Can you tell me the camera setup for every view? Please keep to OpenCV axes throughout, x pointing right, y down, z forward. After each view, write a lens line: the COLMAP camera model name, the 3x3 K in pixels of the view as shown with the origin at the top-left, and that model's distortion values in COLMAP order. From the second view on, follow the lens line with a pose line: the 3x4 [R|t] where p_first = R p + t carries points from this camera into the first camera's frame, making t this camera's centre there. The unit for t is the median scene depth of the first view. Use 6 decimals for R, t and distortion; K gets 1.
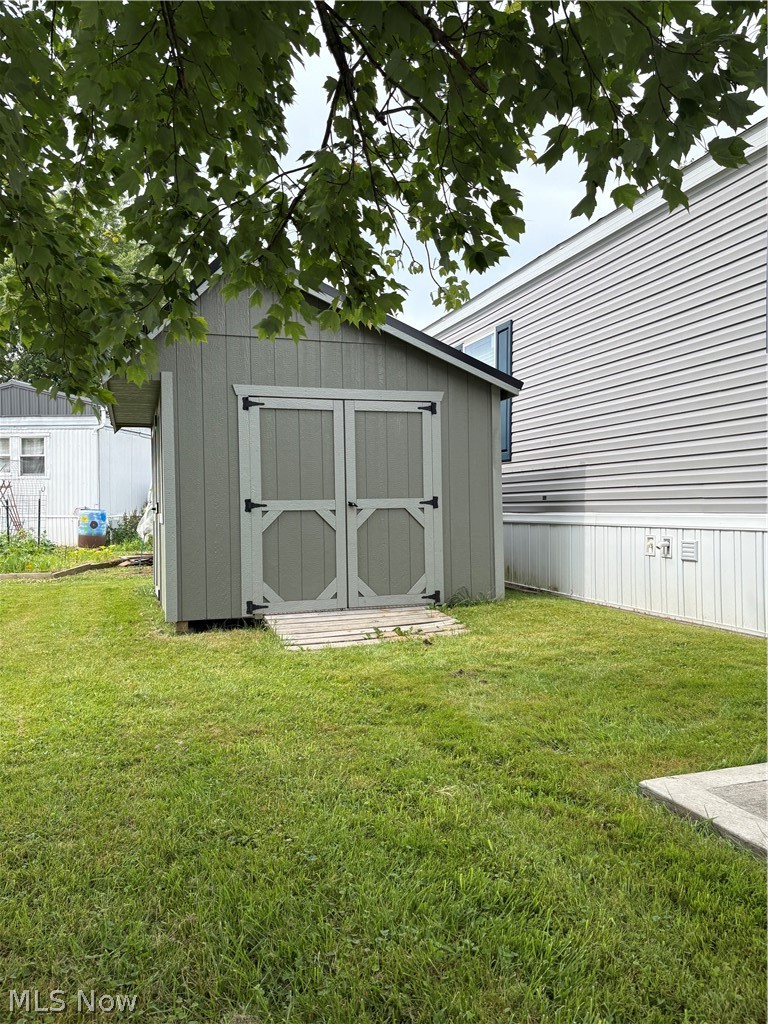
lens RADIAL K [[783.4, 0, 386.3], [0, 783.4, 515.9], [0, 0, 1]] dist [0.057308, -0.058219]
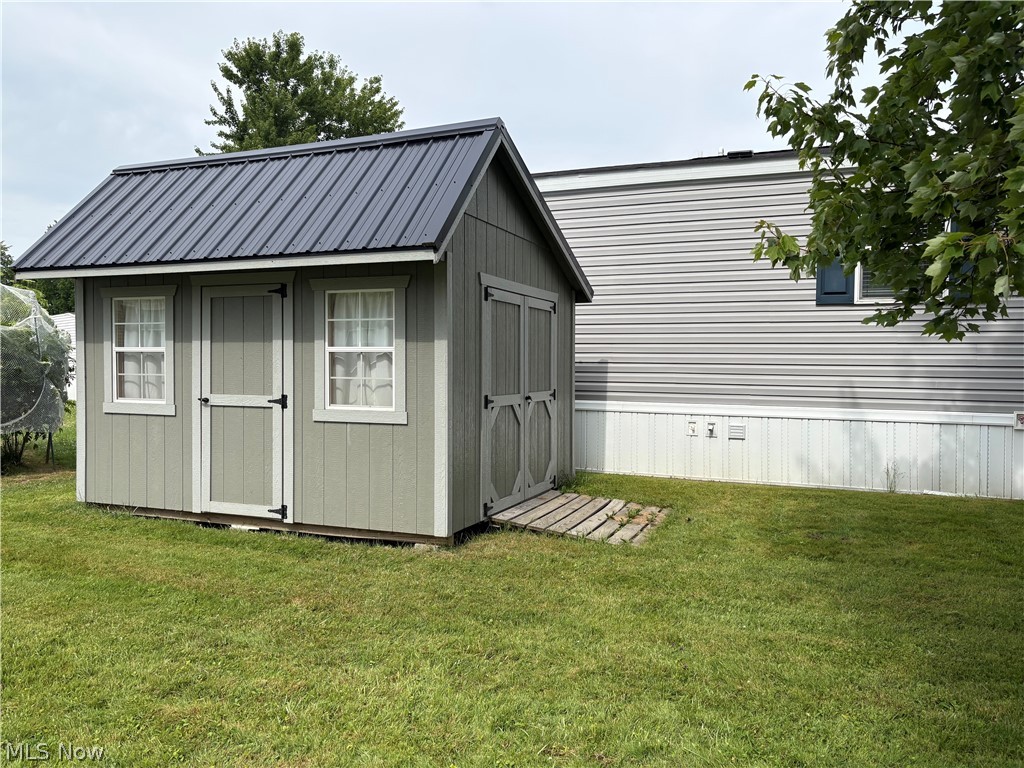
lens RADIAL K [[783.4, 0, 511.1], [0, 783.4, 377.5], [0, 0, 1]] dist [0.057308, -0.058219]
pose [[0.643306, 0.010410, 0.765538, -0.835699], [-0.014030, 0.999900, -0.001807, -0.039438], [-0.765480, -0.009578, 0.643388, 0.354311]]
